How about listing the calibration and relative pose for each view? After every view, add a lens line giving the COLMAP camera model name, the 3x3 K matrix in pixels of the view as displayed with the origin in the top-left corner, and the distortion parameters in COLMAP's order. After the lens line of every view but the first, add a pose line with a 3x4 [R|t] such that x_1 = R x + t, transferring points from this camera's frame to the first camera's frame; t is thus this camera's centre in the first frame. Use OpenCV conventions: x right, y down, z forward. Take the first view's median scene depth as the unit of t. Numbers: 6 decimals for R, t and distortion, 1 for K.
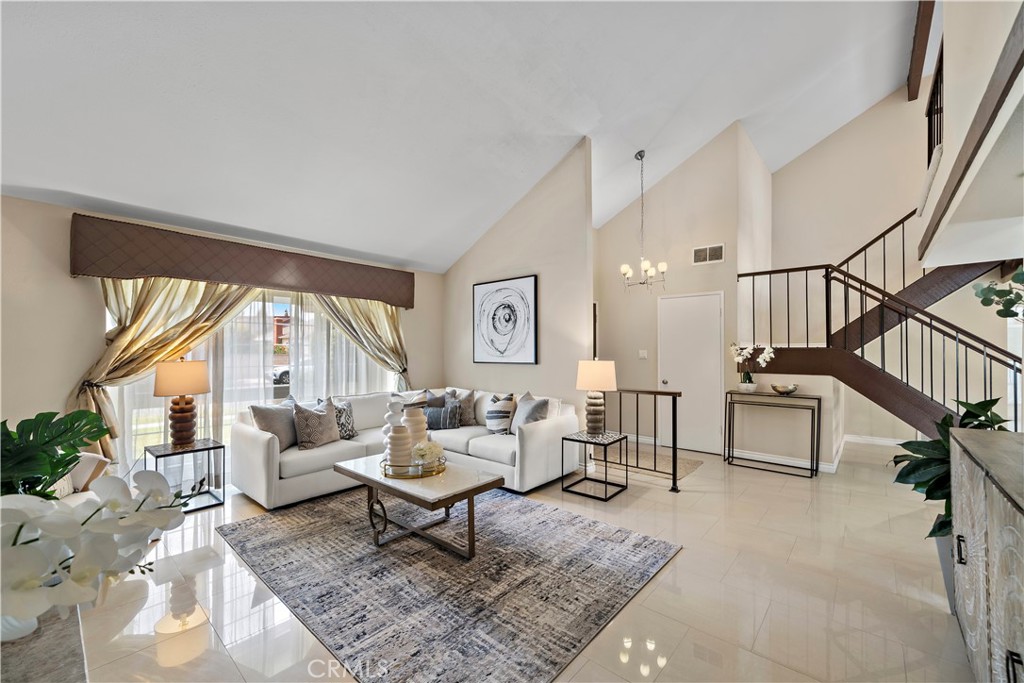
lens RADIAL K [[410.0, 0, 511.5], [0, 410.0, 348.7], [0, 0, 1]] dist [-0.000193, 0.000672]
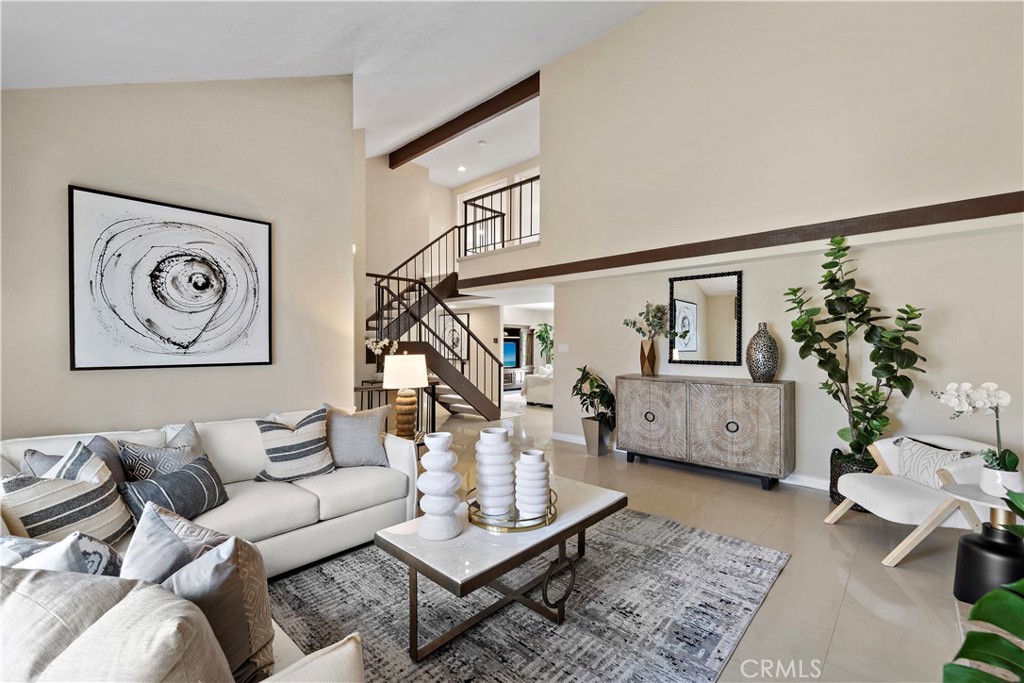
lens RADIAL K [[433.6, 0, 512.5], [0, 433.6, 353.2], [0, 0, 1]] dist [0.000686, 0.000266]
pose [[0.022737, -0.018524, 0.999570, -0.719361], [-0.009877, 0.999775, 0.018753, 0.004789], [-0.999693, -0.010299, 0.022549, 0.726093]]
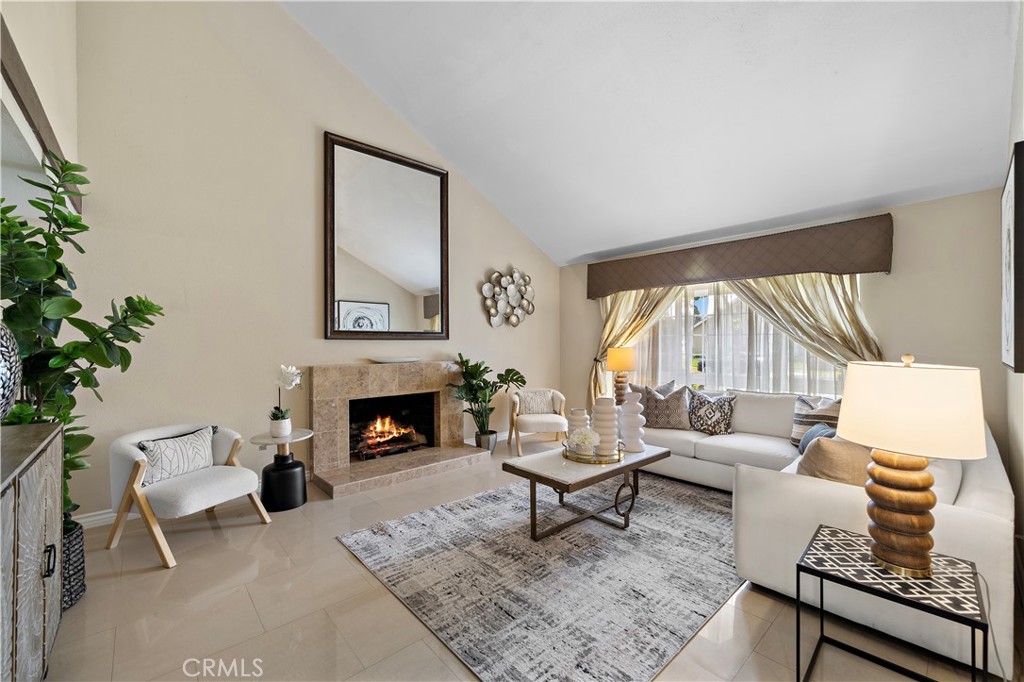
lens RADIAL K [[410.0, 0, 511.5], [0, 410.0, 348.2], [0, 0, 1]] dist [-0.000193, 0.000672]
pose [[-0.111967, 0.016097, -0.993582, 0.590589], [0.007770, 0.999852, 0.015323, 0.005354], [0.993682, -0.006004, -0.112076, 0.673008]]
